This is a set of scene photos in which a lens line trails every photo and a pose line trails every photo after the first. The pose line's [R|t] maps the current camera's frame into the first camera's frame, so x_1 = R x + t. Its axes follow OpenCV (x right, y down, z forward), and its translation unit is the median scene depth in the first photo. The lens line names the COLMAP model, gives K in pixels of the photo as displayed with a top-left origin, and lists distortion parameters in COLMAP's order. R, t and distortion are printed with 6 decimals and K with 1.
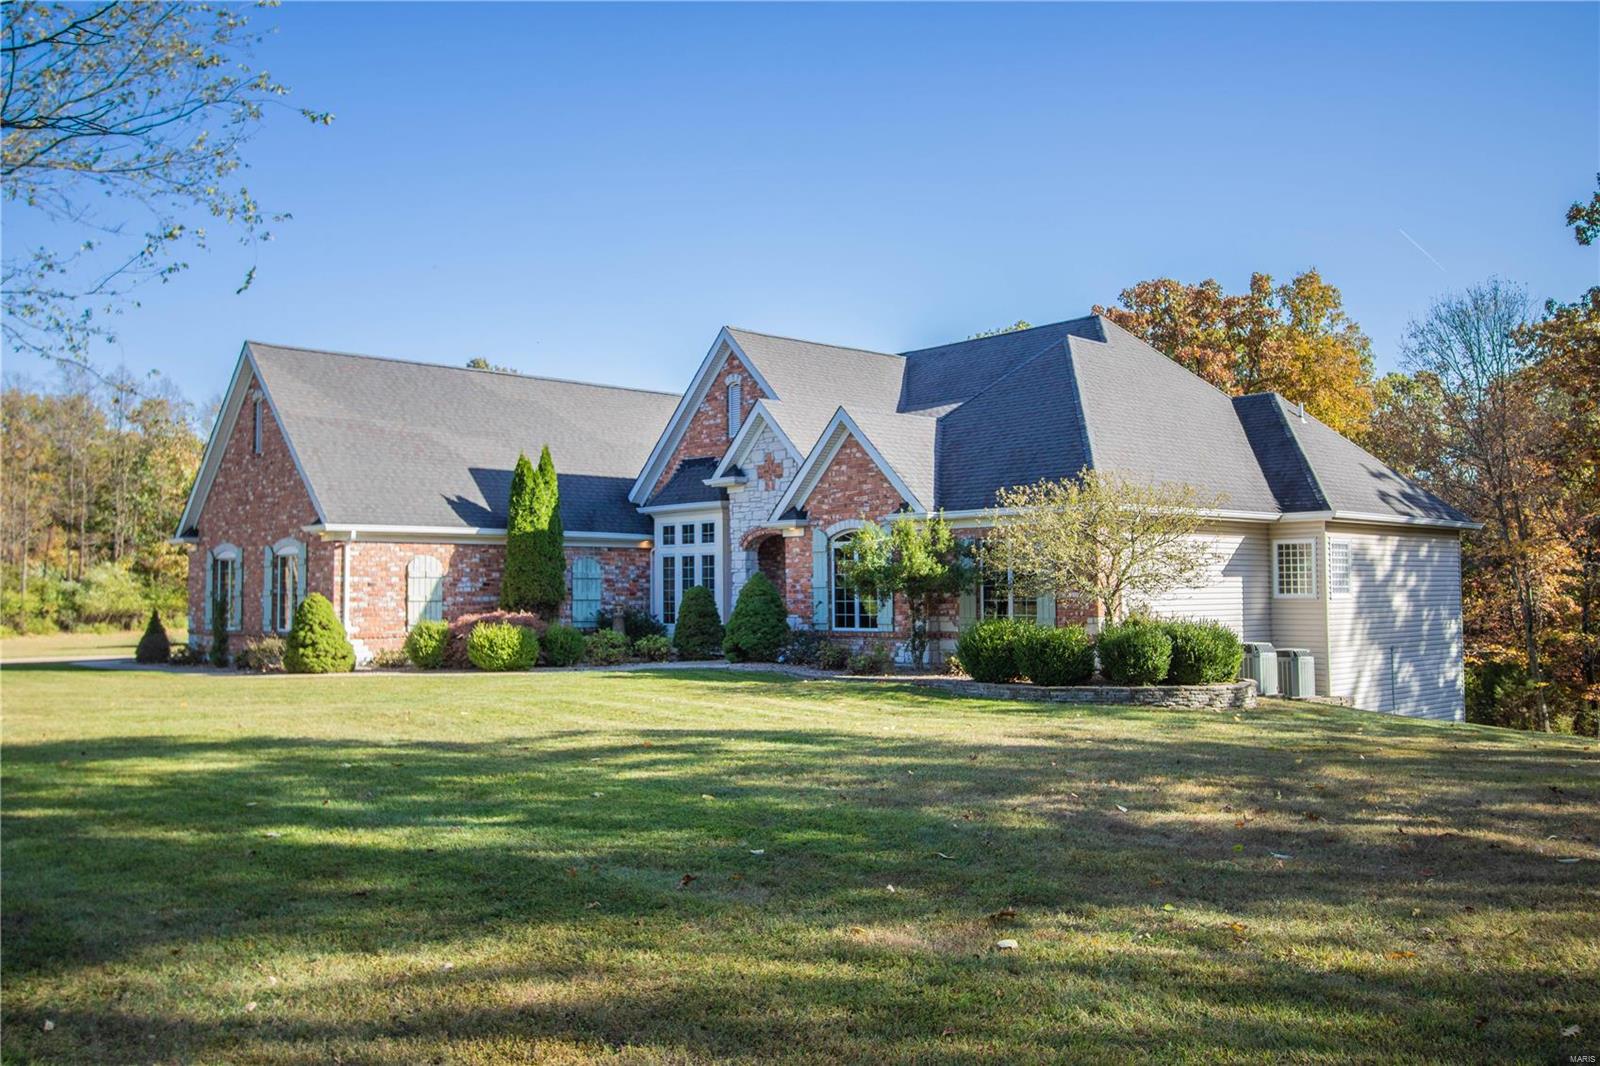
lens RADIAL K [[1366.0, 0, 794.2], [0, 1366.0, 521.8], [0, 0, 1]] dist [0.016194, 0.004388]
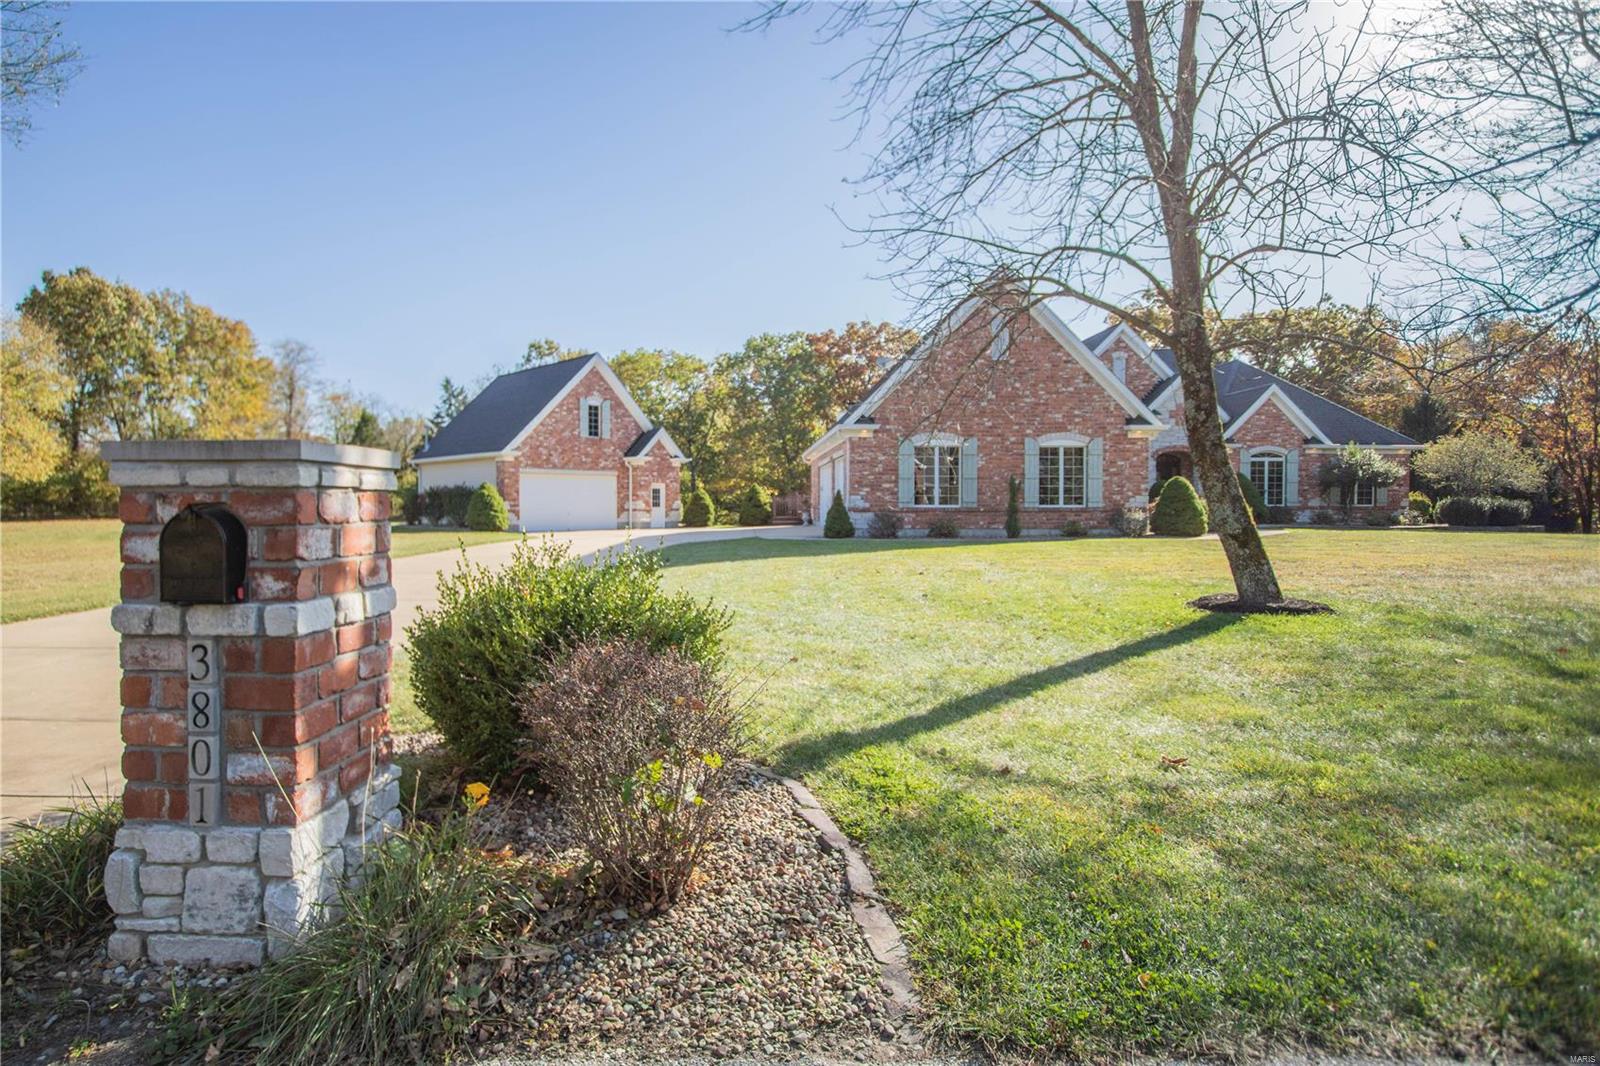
lens RADIAL K [[798.8, 0, 745.4], [0, 798.8, 516.5], [0, 0, 1]] dist [-0.013804, 0.001169]
pose [[0.695458, -0.002475, 0.718562, -1.138340], [-0.044615, 0.997916, 0.046618, 0.069987], [-0.717180, -0.064479, 0.693899, 0.711683]]
